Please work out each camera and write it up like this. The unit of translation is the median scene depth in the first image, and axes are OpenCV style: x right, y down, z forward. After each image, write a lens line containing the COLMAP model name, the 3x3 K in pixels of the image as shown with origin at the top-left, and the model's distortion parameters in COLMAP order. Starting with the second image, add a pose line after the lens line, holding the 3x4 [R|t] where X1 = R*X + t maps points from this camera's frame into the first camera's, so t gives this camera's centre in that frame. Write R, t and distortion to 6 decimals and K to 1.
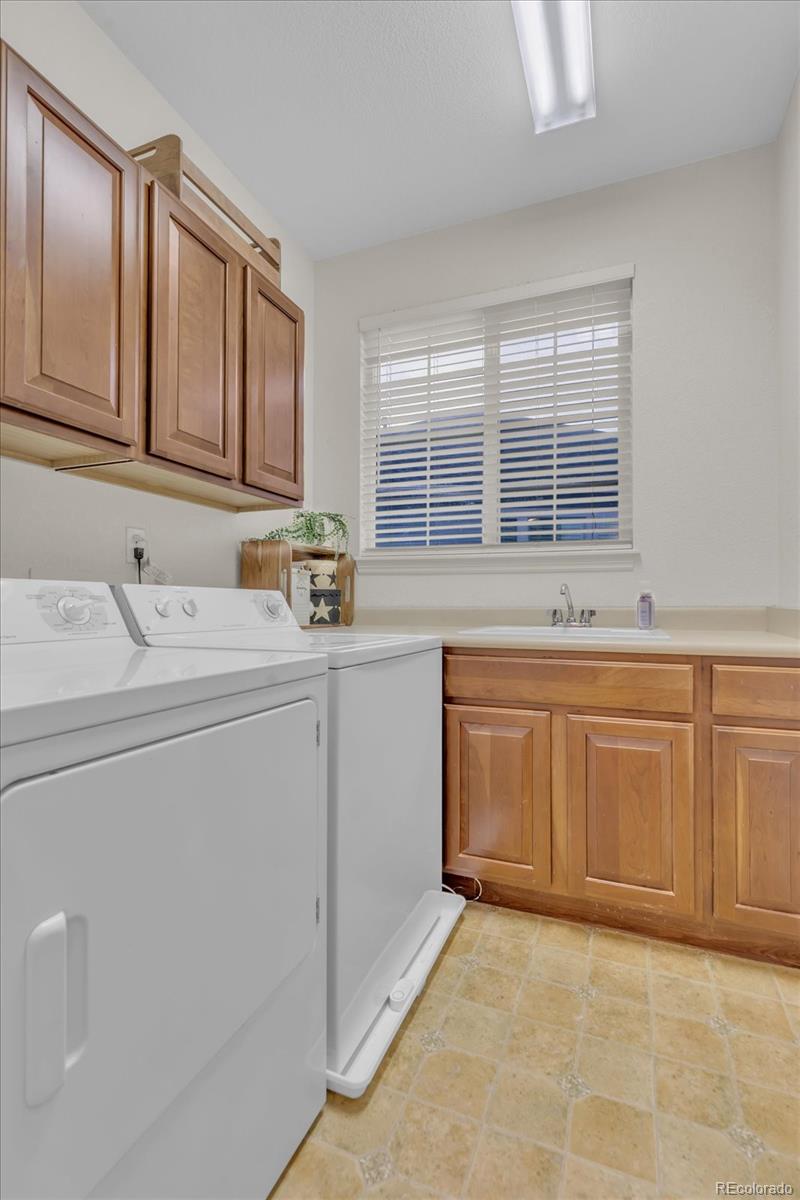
lens RADIAL K [[565.3, 0, 400.0], [0, 565.3, 600.0], [0, 0, 1]] dist [0.014049, -0.000802]
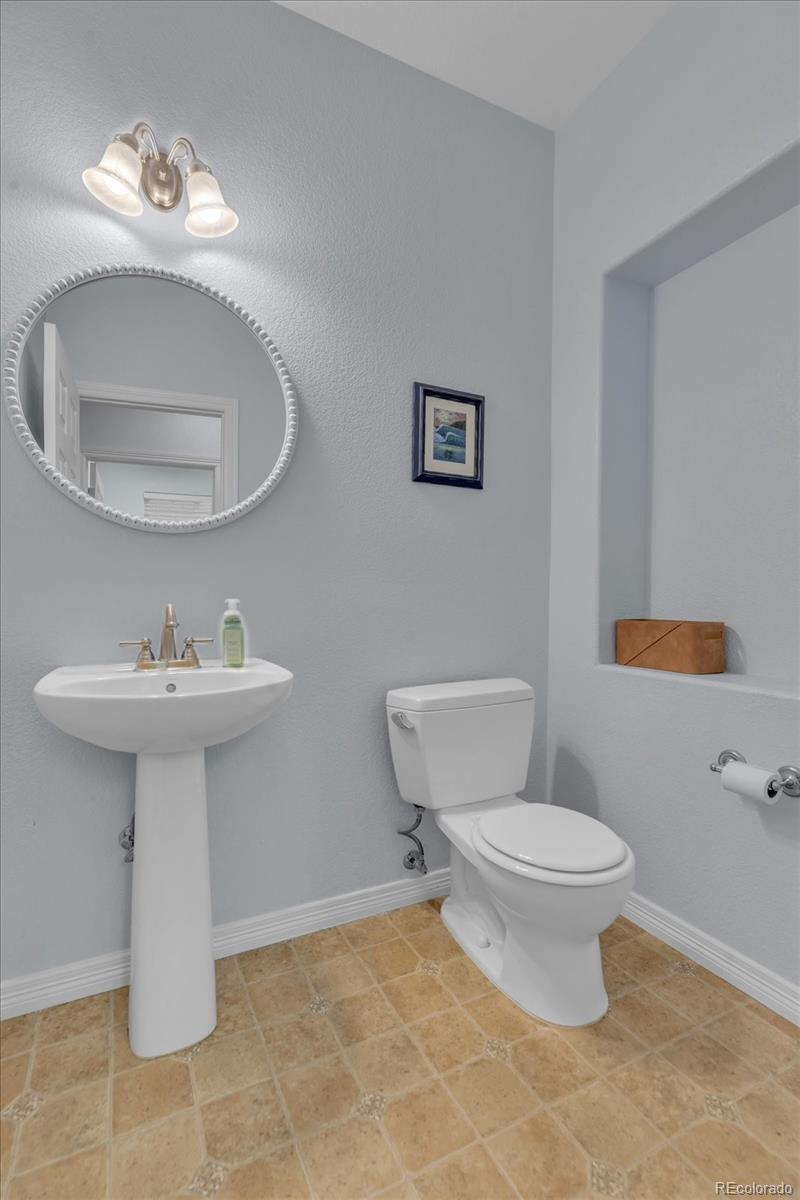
lens RADIAL K [[556.8, 0, 399.0], [0, 556.8, 646.2], [0, 0, 1]] dist [0.004141, 0.000769]
pose [[0.746493, 0.047318, -0.663708, 0.989543], [0.011266, 0.996426, 0.083711, 0.008844], [0.665297, -0.069967, 0.743293, 0.421400]]
